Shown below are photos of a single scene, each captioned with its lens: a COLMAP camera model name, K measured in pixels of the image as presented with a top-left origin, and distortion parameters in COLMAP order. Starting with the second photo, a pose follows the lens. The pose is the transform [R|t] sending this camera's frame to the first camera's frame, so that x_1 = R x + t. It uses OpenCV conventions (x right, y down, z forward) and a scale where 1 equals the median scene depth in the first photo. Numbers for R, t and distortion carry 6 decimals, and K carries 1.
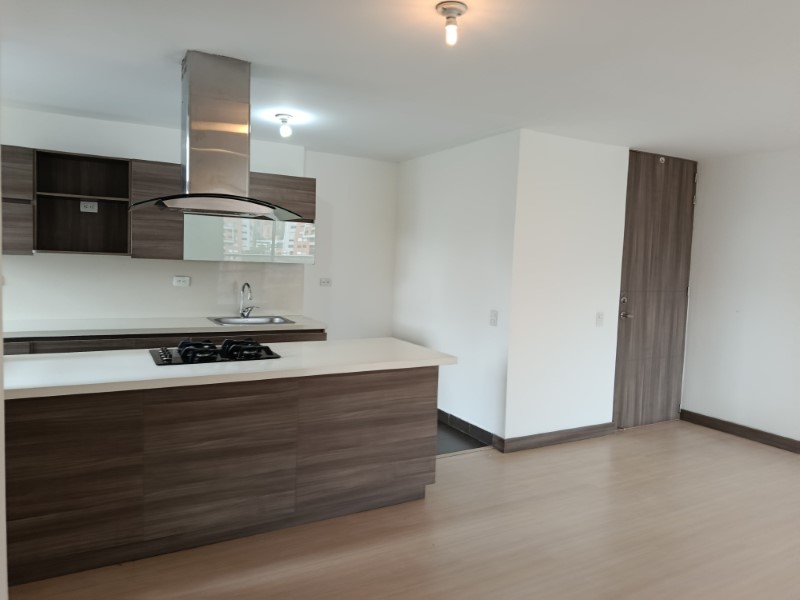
lens RADIAL K [[562.0, 0, 401.3], [0, 562.0, 296.1], [0, 0, 1]] dist [0.046267, -0.062060]
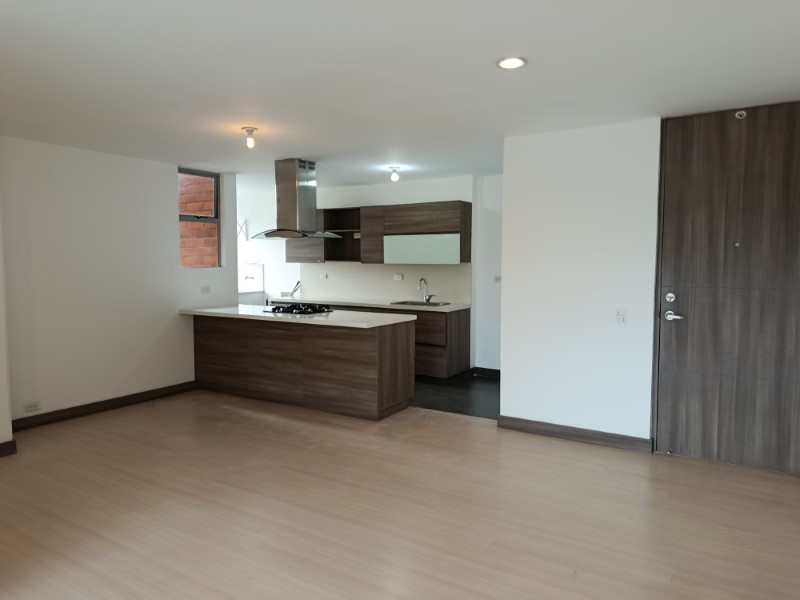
lens RADIAL K [[562.0, 0, 397.6], [0, 562.0, 298.7], [0, 0, 1]] dist [0.046267, -0.062060]
pose [[0.465408, 0.026383, -0.884703, 1.081569], [-0.042319, 0.999076, 0.007531, 0.022863], [0.884084, 0.033935, 0.466095, 0.288990]]
